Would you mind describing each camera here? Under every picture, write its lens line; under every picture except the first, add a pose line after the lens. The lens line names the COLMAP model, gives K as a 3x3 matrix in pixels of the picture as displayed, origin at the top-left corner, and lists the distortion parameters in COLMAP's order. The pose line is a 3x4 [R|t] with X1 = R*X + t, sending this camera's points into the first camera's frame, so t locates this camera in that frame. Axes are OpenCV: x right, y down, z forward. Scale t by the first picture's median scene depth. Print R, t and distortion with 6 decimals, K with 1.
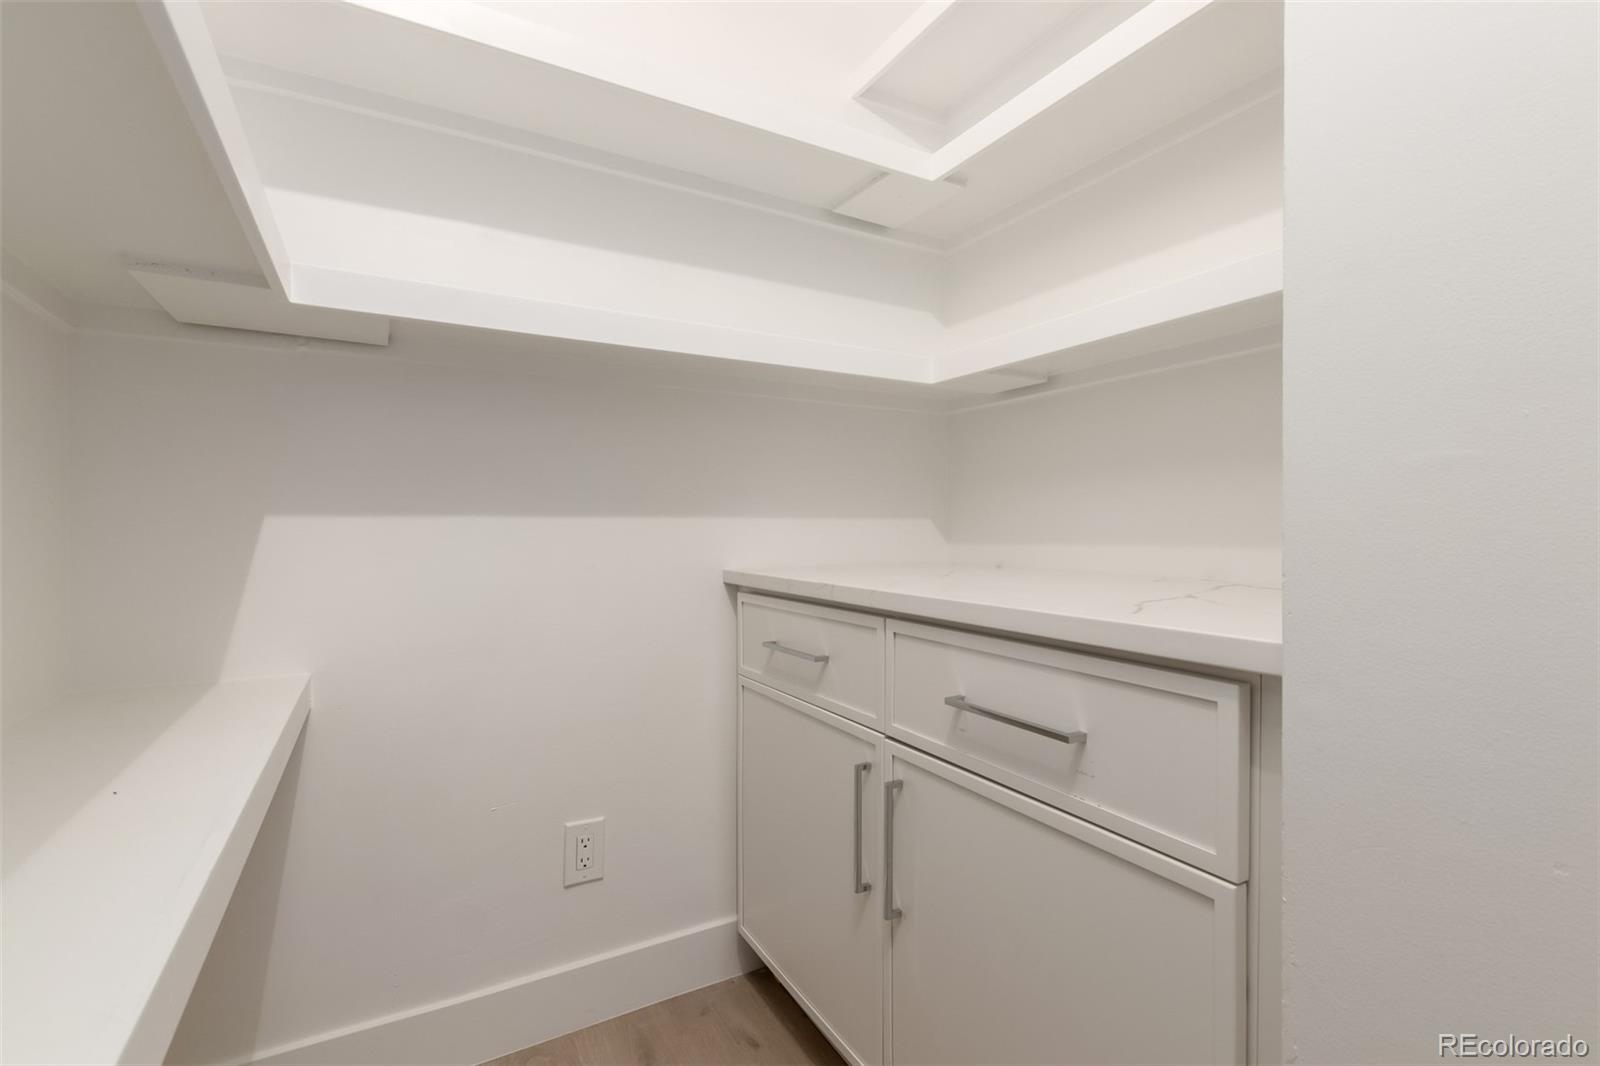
lens RADIAL K [[731.9, 0, 796.8], [0, 731.9, 535.2], [0, 0, 1]] dist [0.004583, -0.001083]
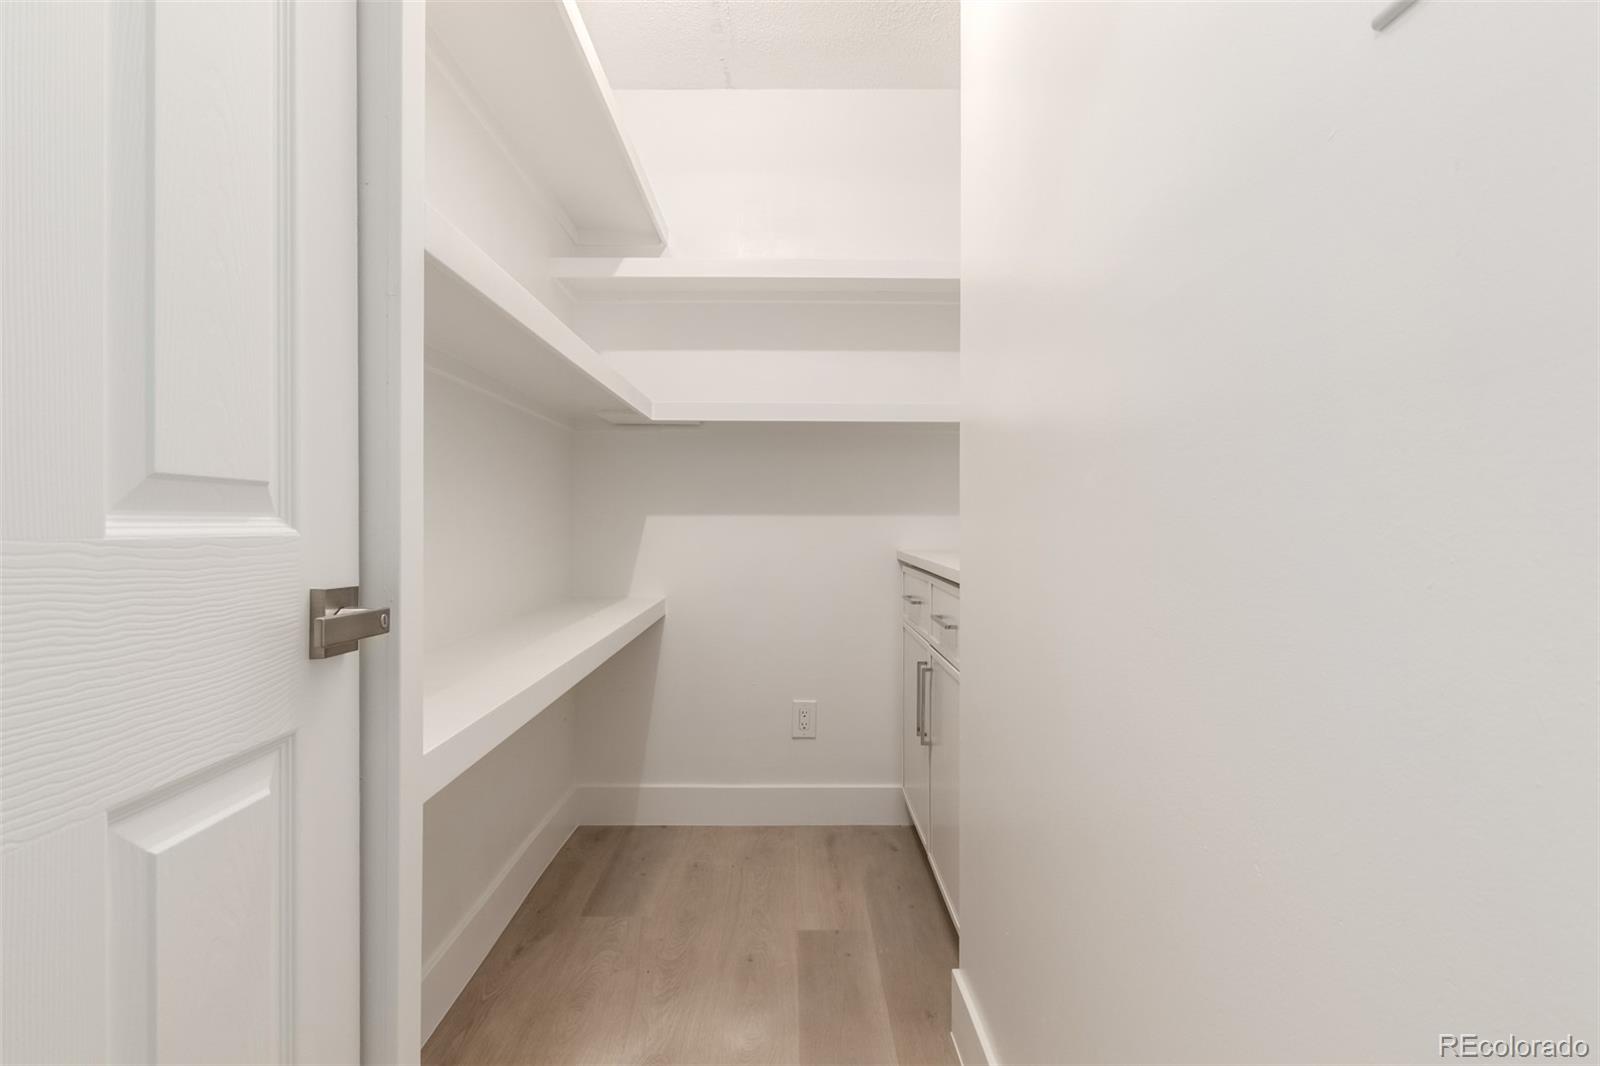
lens RADIAL K [[910.9, 0, 801.1], [0, 910.9, 528.0], [0, 0, 1]] dist [0.001407, 0.000016]
pose [[0.874621, 0.005504, -0.484776, 0.694528], [-0.006954, 0.999975, -0.001194, 0.005317], [0.484757, 0.004415, 0.874638, -0.794550]]
